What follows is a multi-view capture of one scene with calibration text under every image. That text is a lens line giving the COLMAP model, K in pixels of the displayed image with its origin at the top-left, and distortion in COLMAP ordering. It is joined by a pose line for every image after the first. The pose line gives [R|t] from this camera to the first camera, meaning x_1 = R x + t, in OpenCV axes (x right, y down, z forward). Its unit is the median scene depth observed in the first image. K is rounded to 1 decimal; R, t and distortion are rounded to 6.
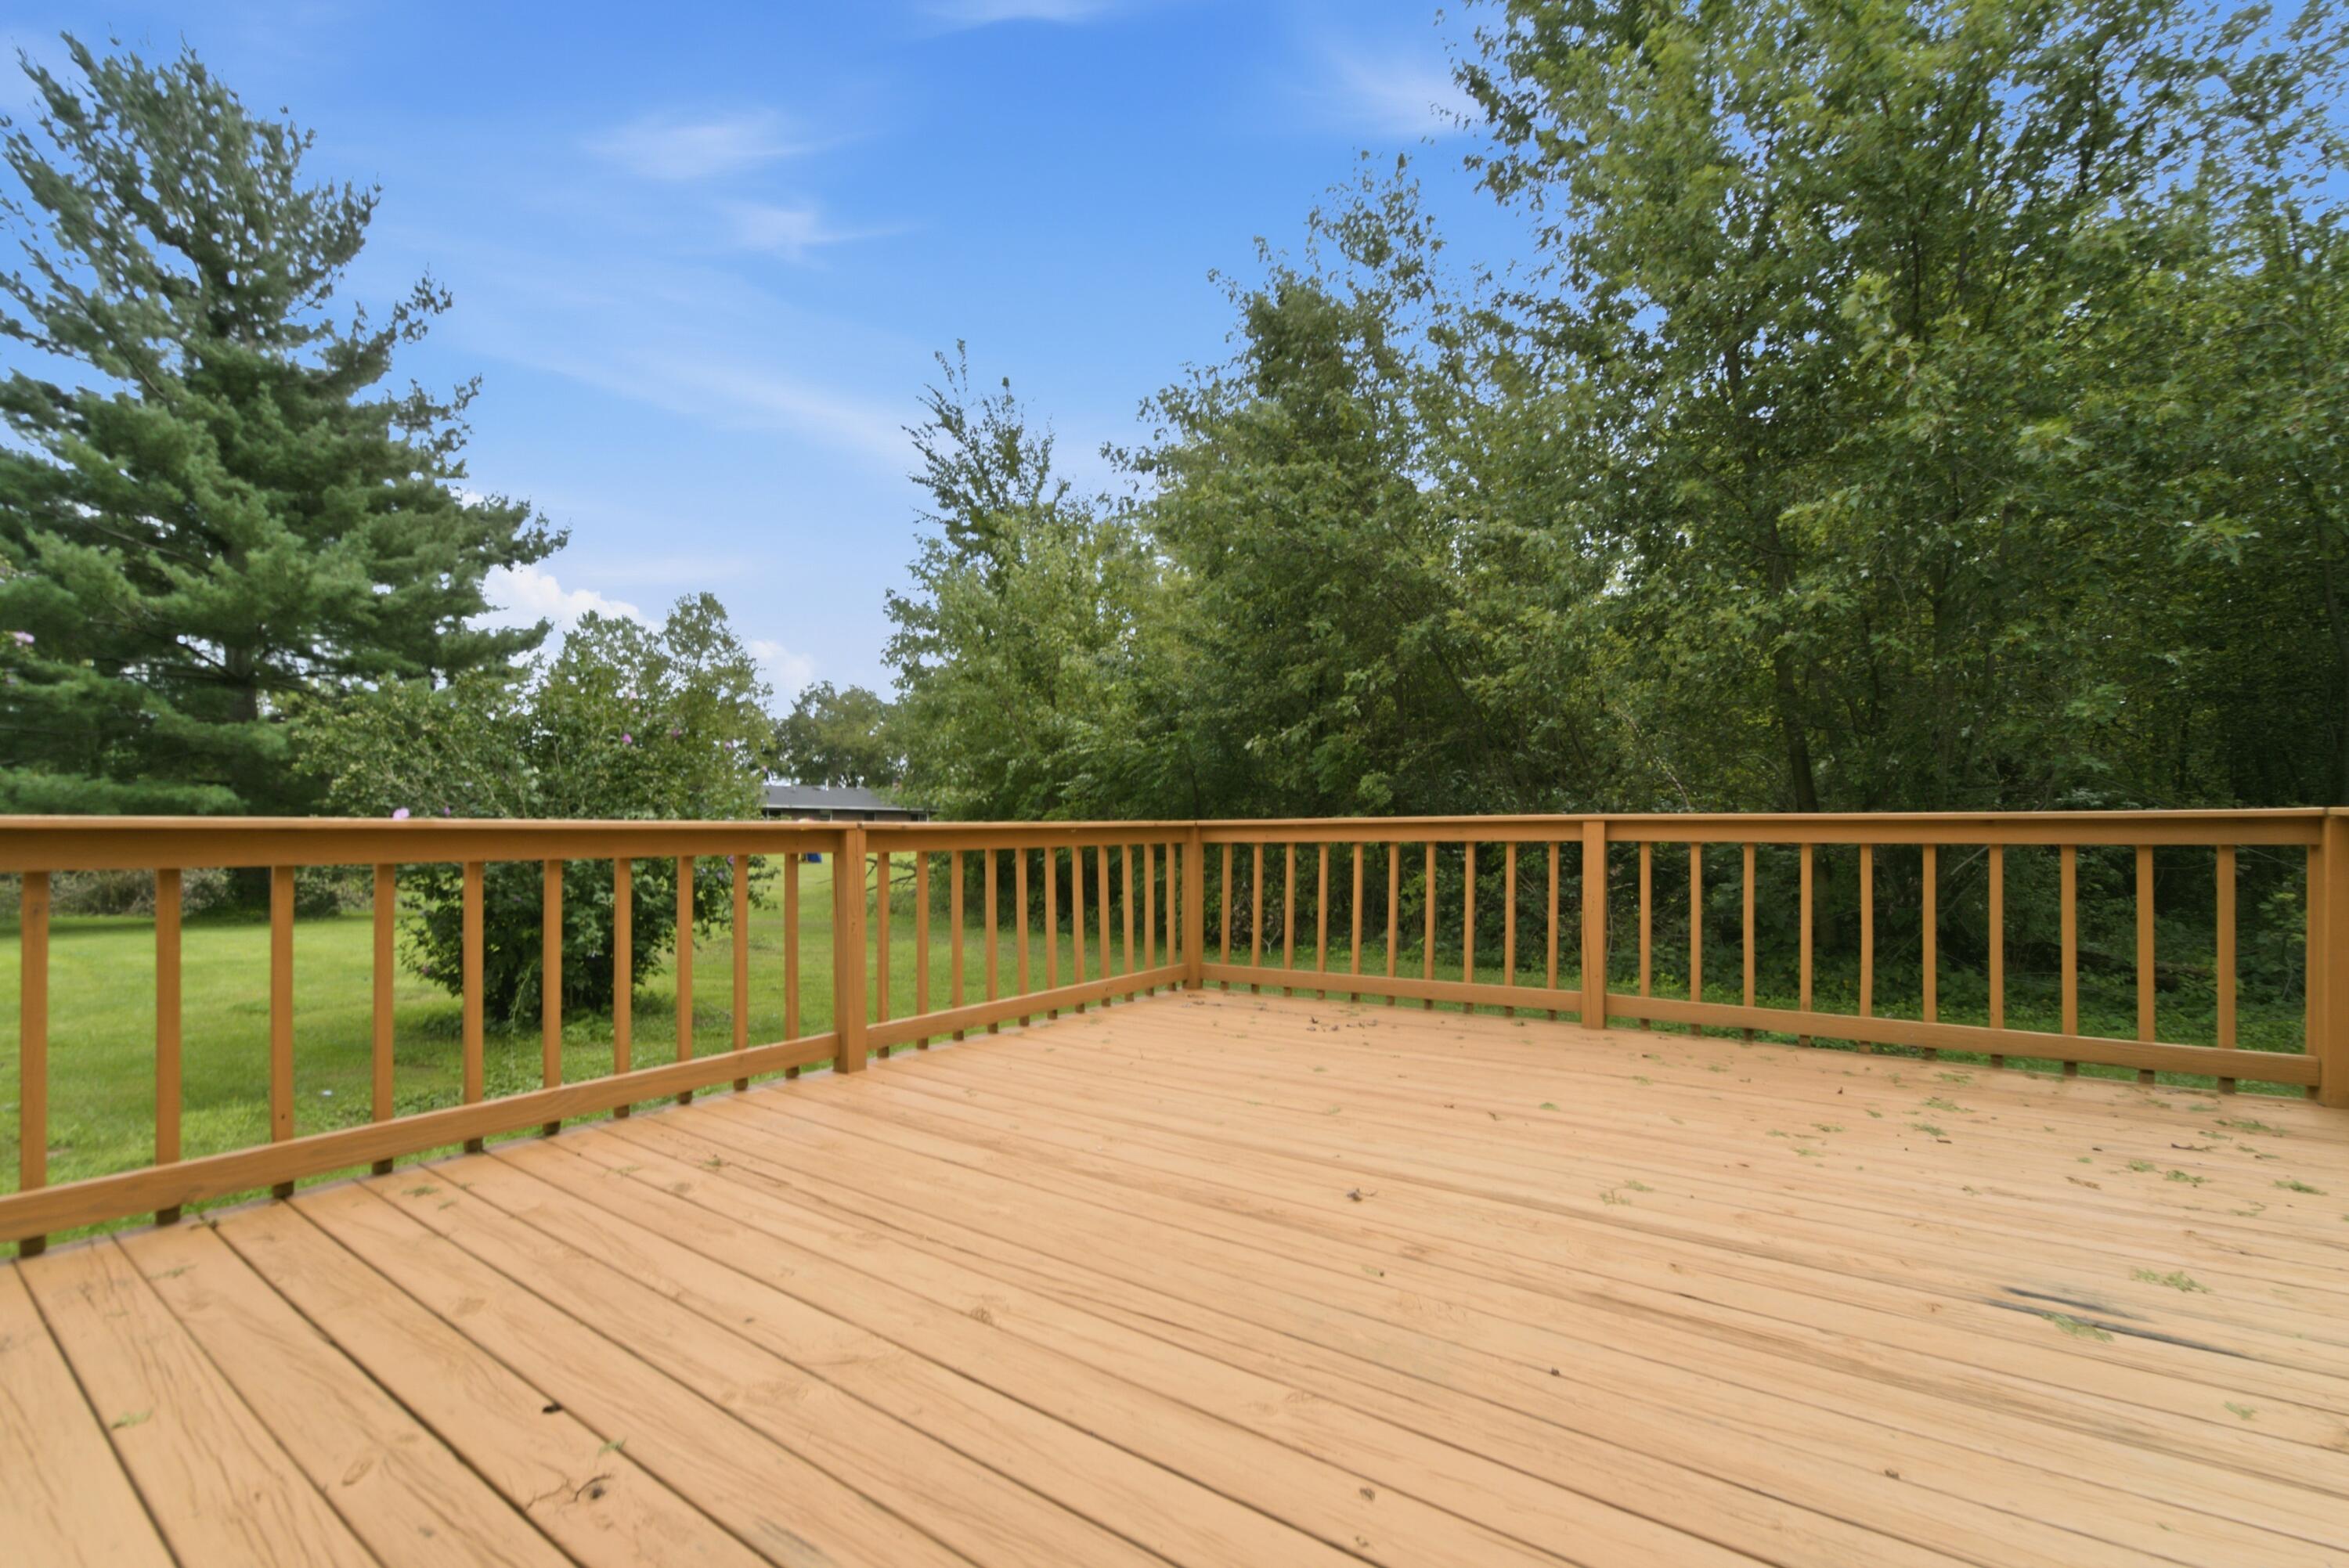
lens RADIAL K [[974.3, 0, 1190.8], [0, 974.3, 768.1], [0, 0, 1]] dist [-0.054230, 0.035730]
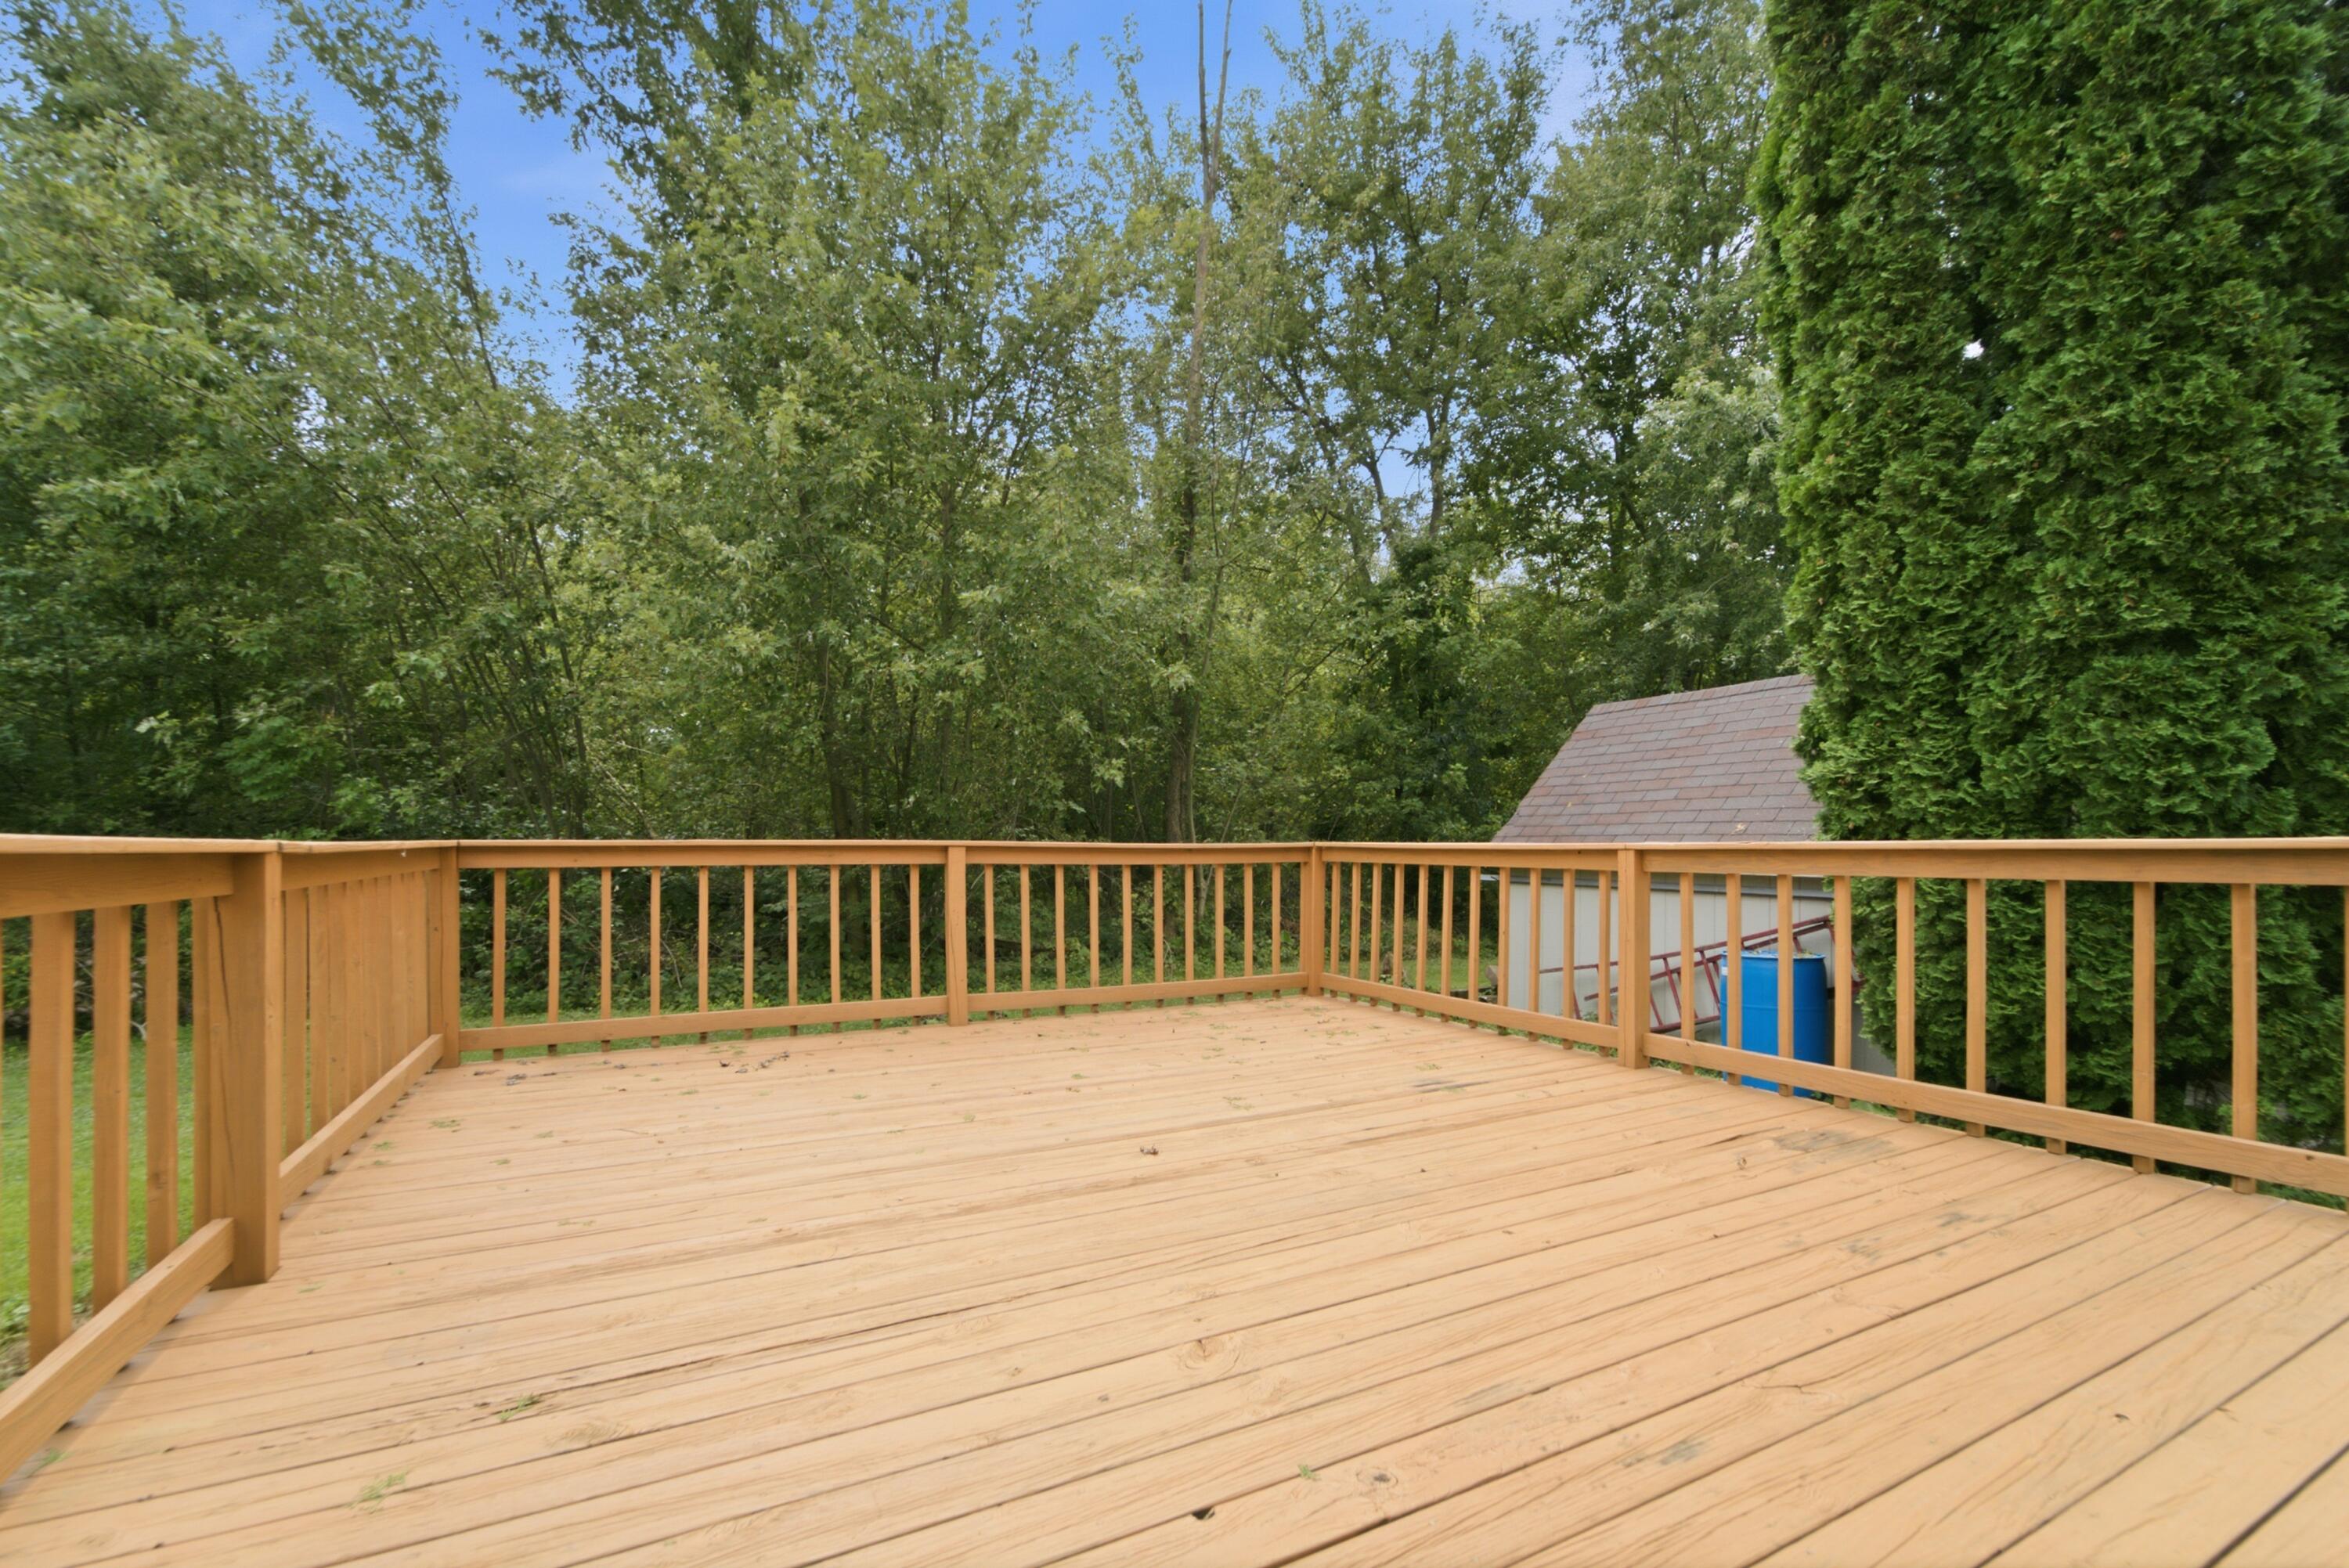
lens RADIAL K [[974.3, 0, 1190.8], [0, 974.3, 768.1], [0, 0, 1]] dist [-0.054230, 0.035730]
pose [[0.475266, 0.076229, 0.876534, -0.866451], [-0.053082, 0.996909, -0.057916, 0.023513], [-0.878239, -0.019002, 0.477843, 0.351387]]
